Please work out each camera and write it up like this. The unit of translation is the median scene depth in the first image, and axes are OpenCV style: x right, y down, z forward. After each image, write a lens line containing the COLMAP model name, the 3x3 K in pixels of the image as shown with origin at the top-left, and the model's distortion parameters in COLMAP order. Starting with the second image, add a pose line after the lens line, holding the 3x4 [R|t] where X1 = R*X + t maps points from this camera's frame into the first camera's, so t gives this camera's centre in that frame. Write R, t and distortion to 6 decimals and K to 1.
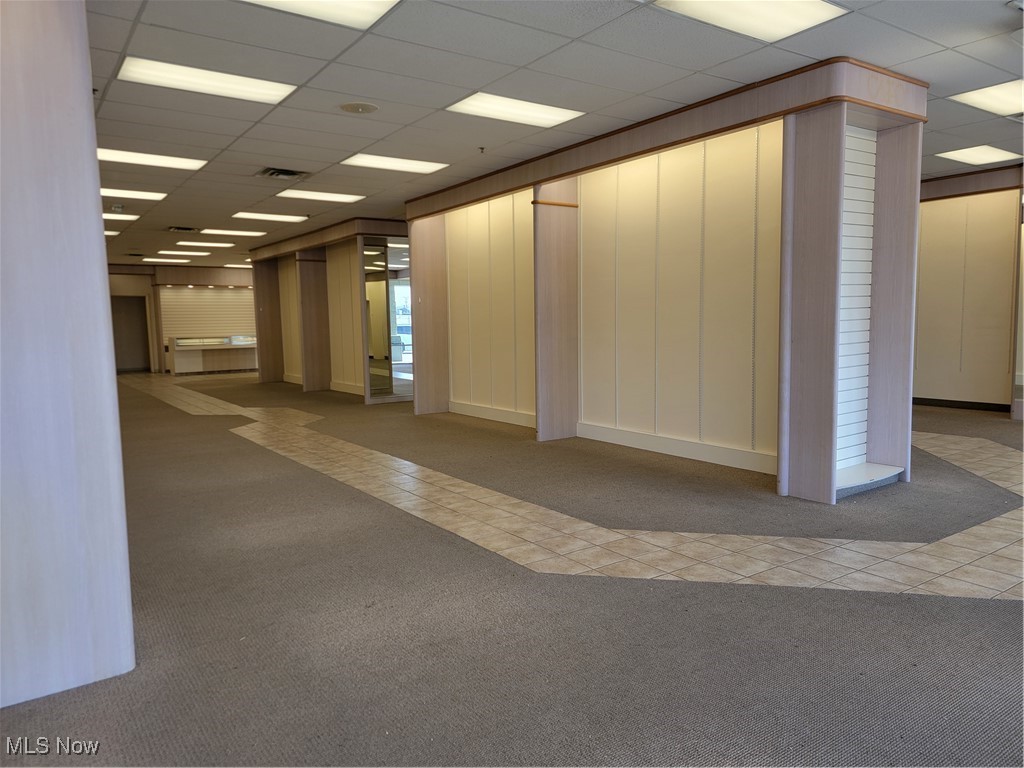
lens RADIAL K [[707.9, 0, 505.5], [0, 707.9, 382.5], [0, 0, 1]] dist [0.103974, -0.098129]
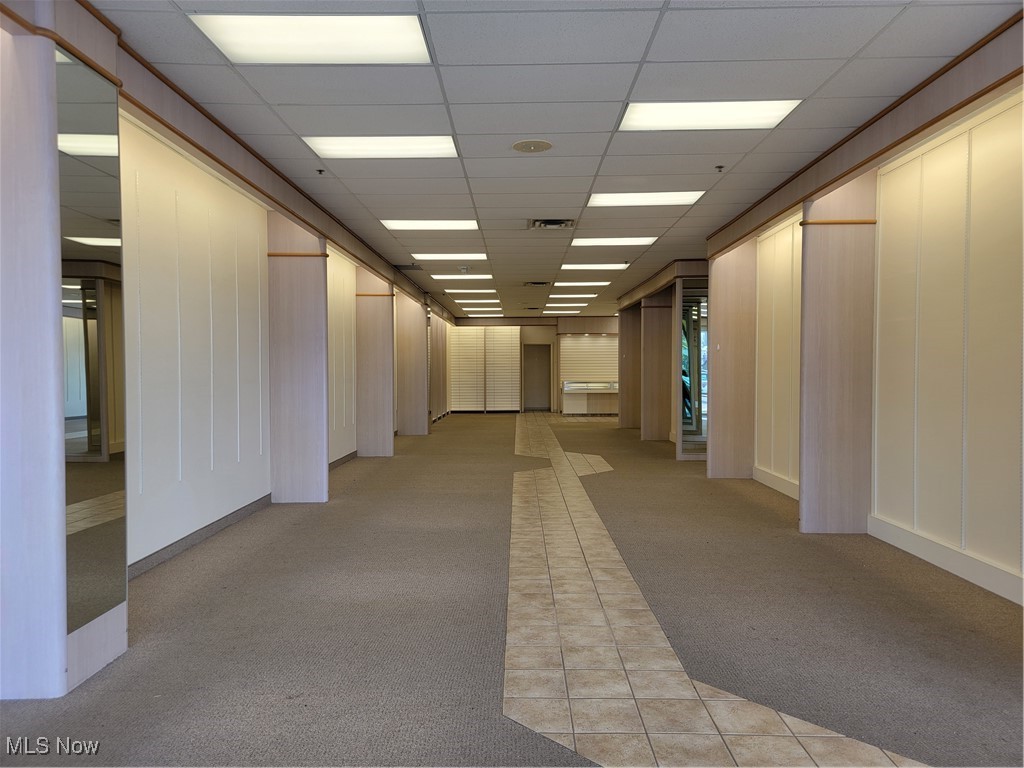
lens RADIAL K [[707.9, 0, 505.5], [0, 707.9, 382.5], [0, 0, 1]] dist [0.103974, -0.098129]
pose [[0.812588, 0.029267, -0.582103, 0.235566], [-0.065870, 0.996951, -0.041828, -0.024173], [0.579104, 0.072332, 0.812039, 0.178976]]
